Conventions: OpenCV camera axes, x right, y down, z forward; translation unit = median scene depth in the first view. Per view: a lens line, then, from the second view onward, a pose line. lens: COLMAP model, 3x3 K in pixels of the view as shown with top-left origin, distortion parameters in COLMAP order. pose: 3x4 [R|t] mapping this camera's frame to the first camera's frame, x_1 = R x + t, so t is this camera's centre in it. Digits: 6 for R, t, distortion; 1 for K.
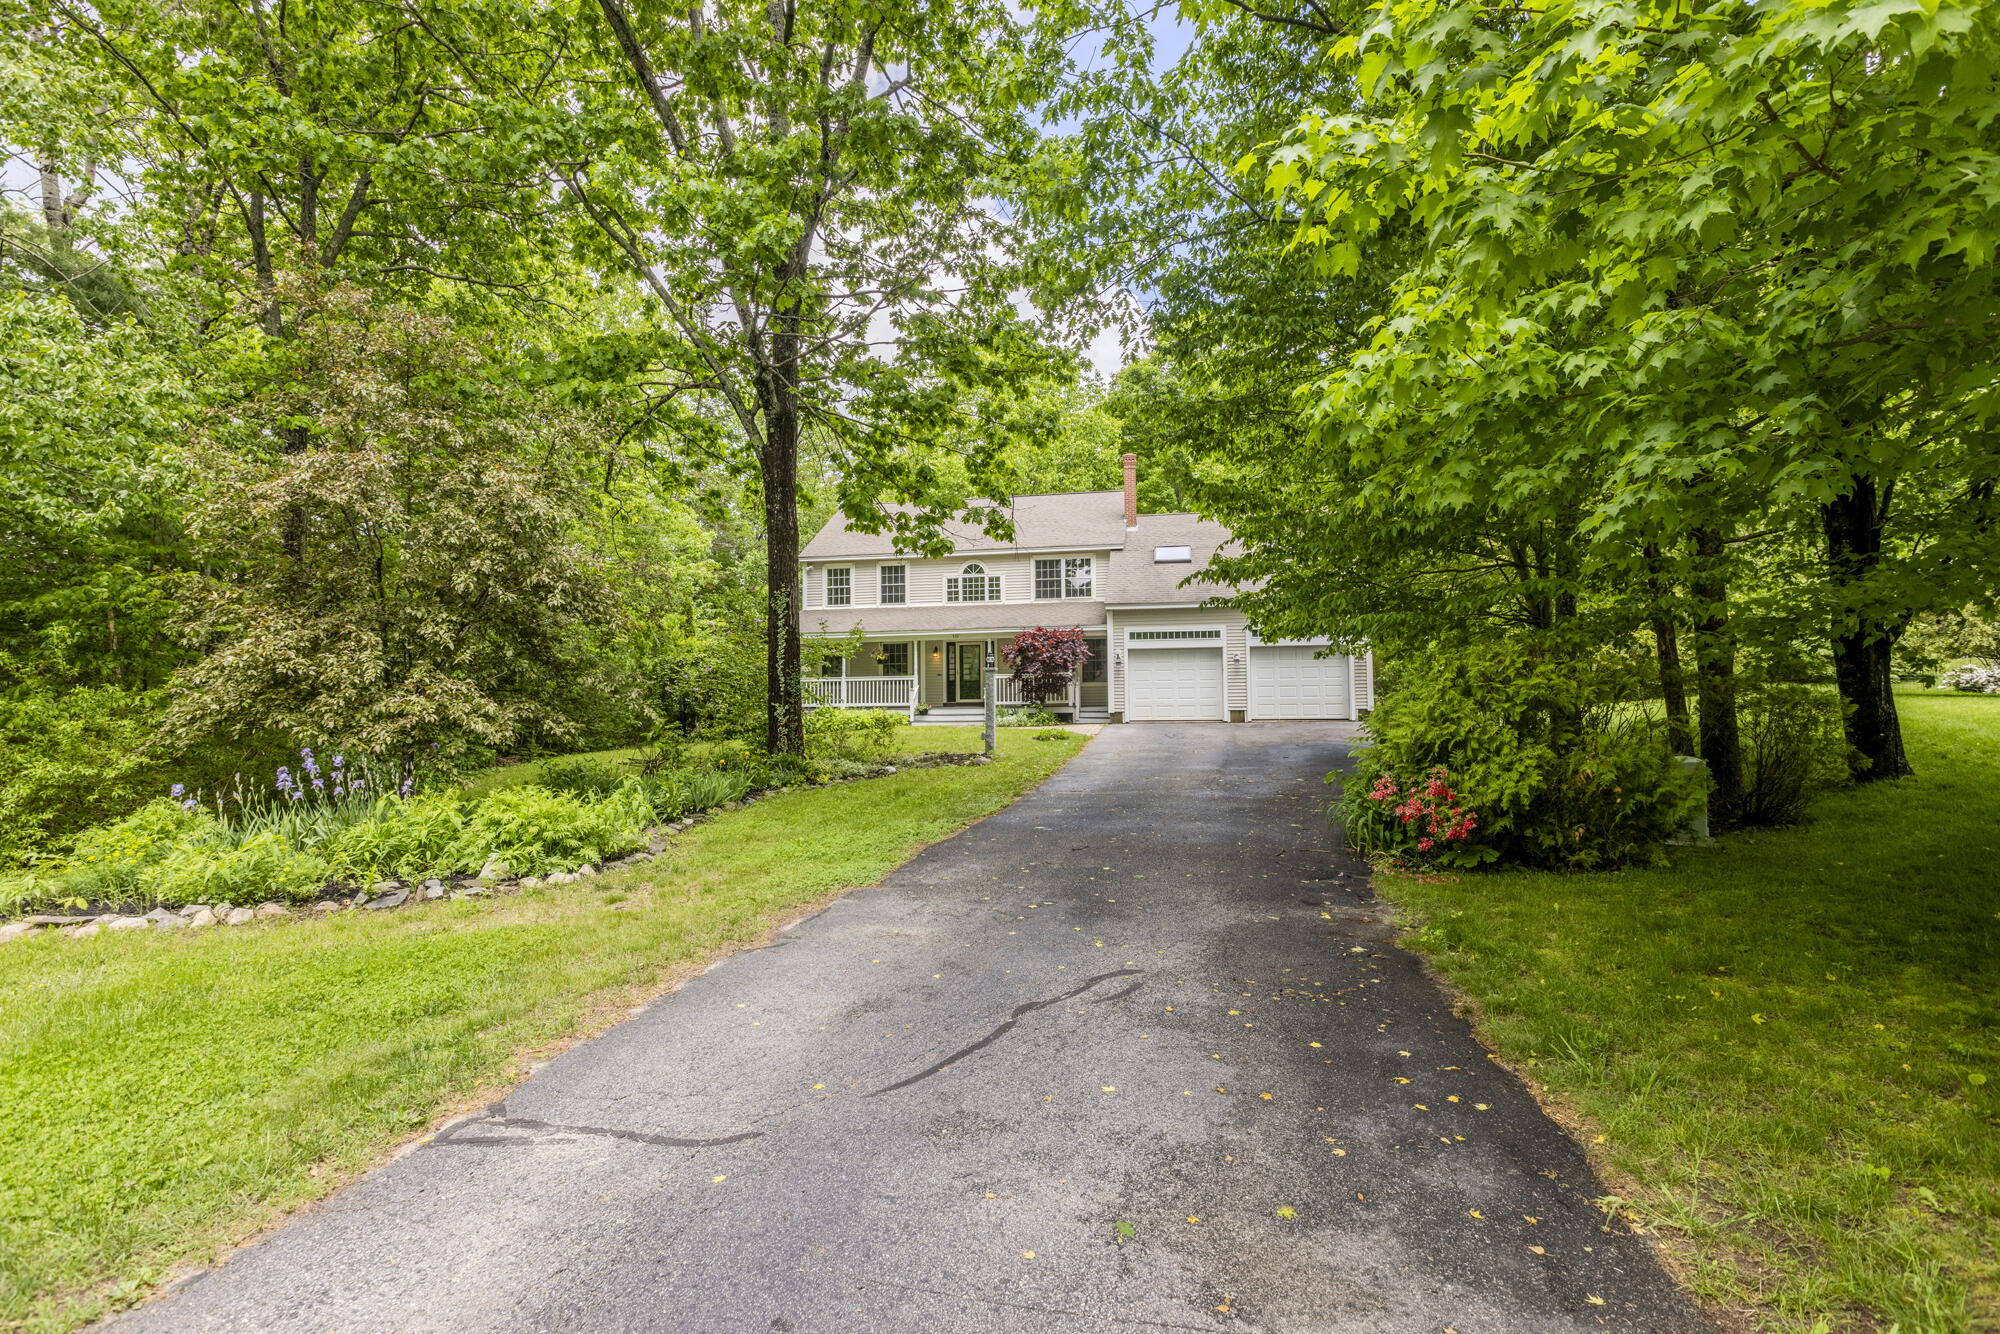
lens RADIAL K [[988.0, 0, 1001.2], [0, 988.0, 672.8], [0, 0, 1]] dist [0.001234, 0.000091]
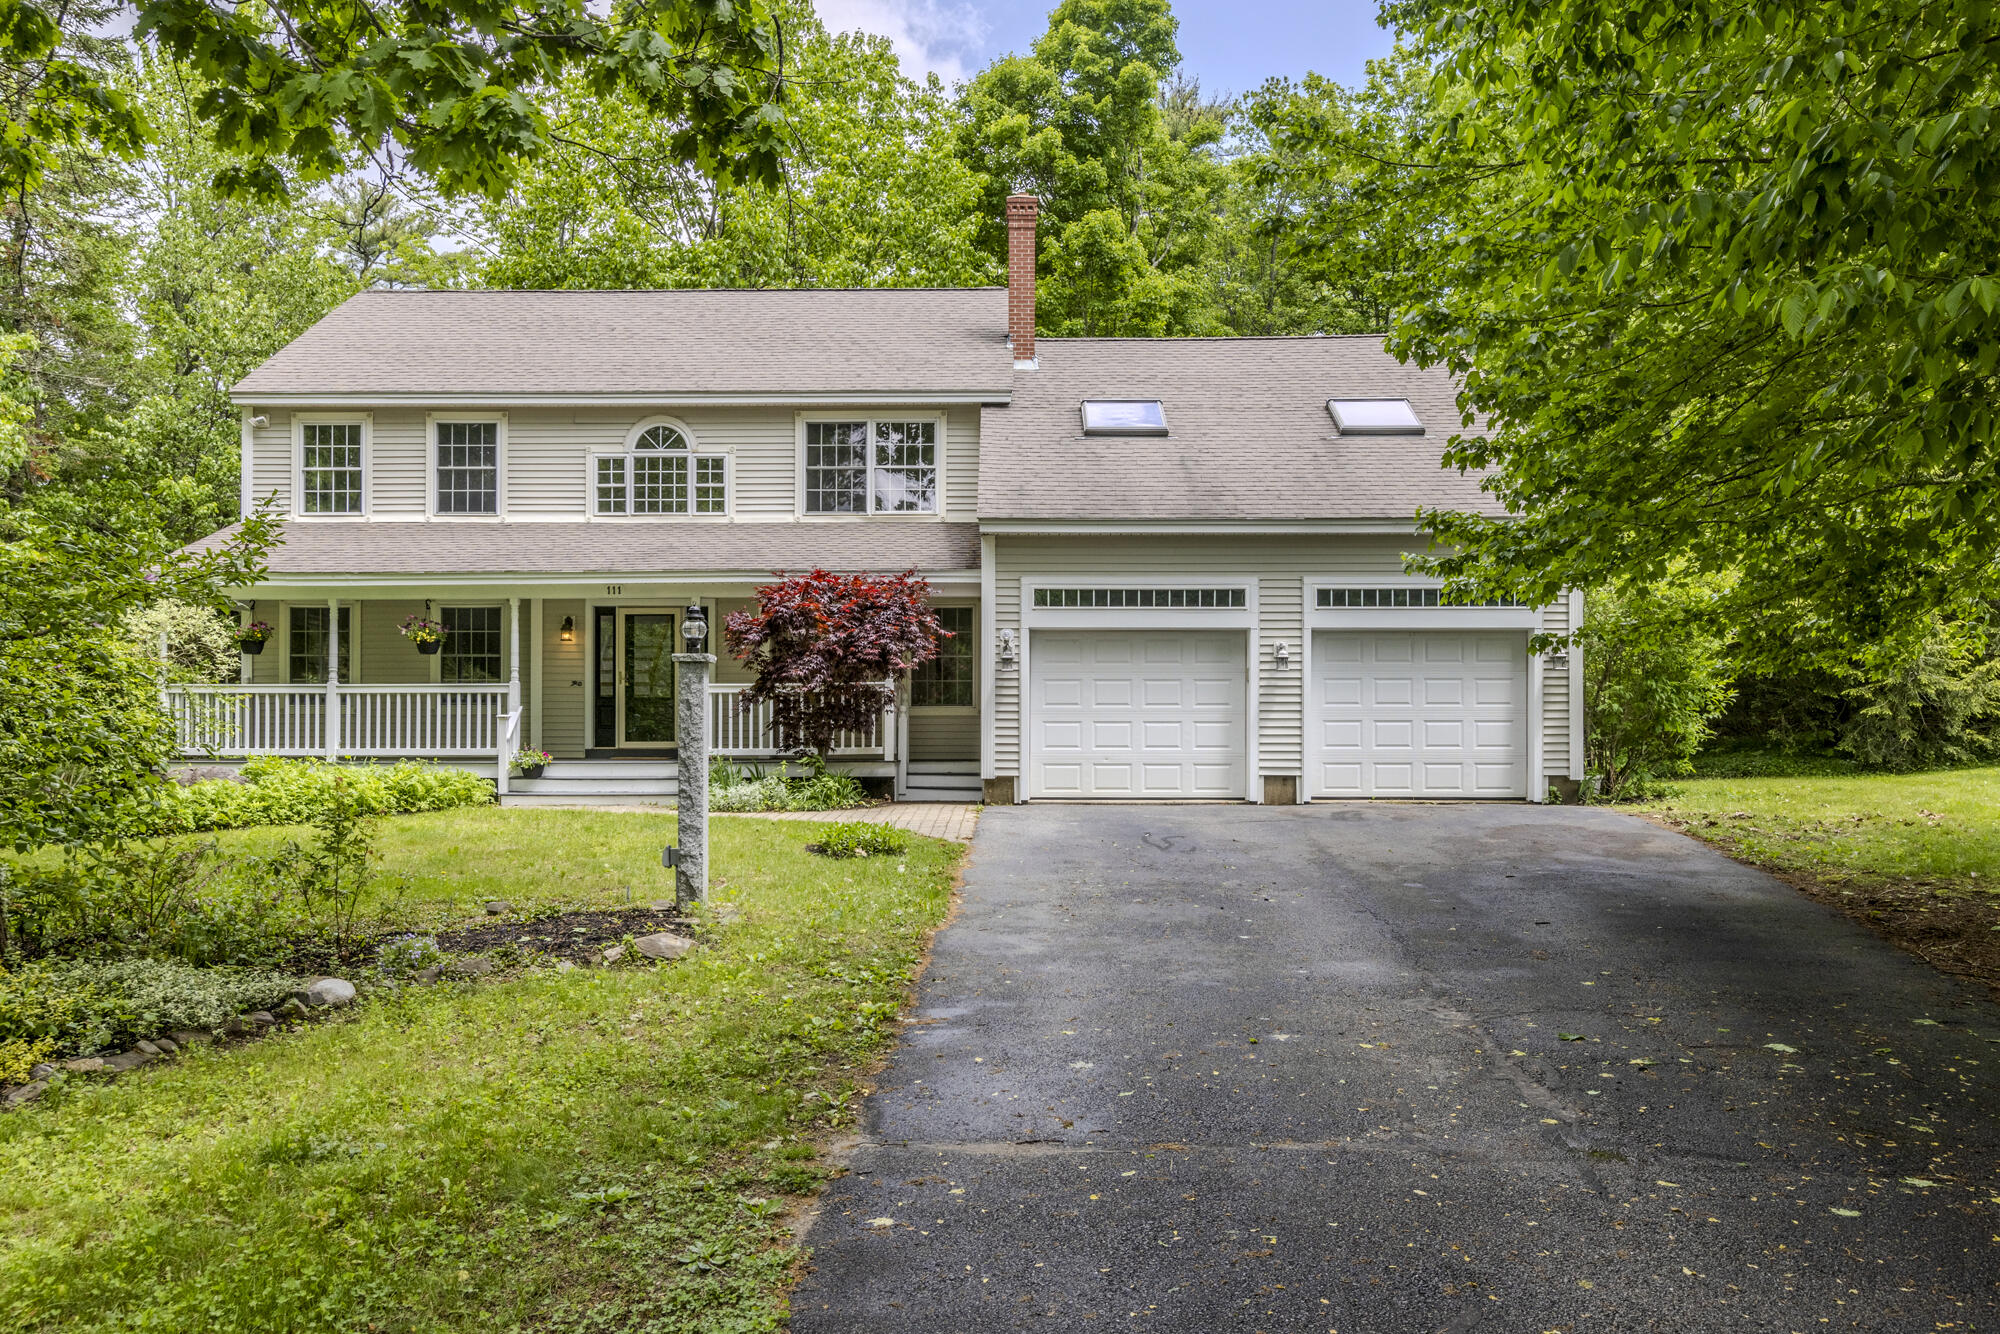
lens RADIAL K [[1280.6, 0, 967.1], [0, 1280.6, 727.1], [0, 0, 1]] dist [-0.004032, -0.000217]
pose [[0.981602, 0.013814, 0.190436, -0.001777], [-0.018179, 0.999610, 0.021191, 0.006705], [-0.190069, -0.024263, 0.981471, 0.447723]]
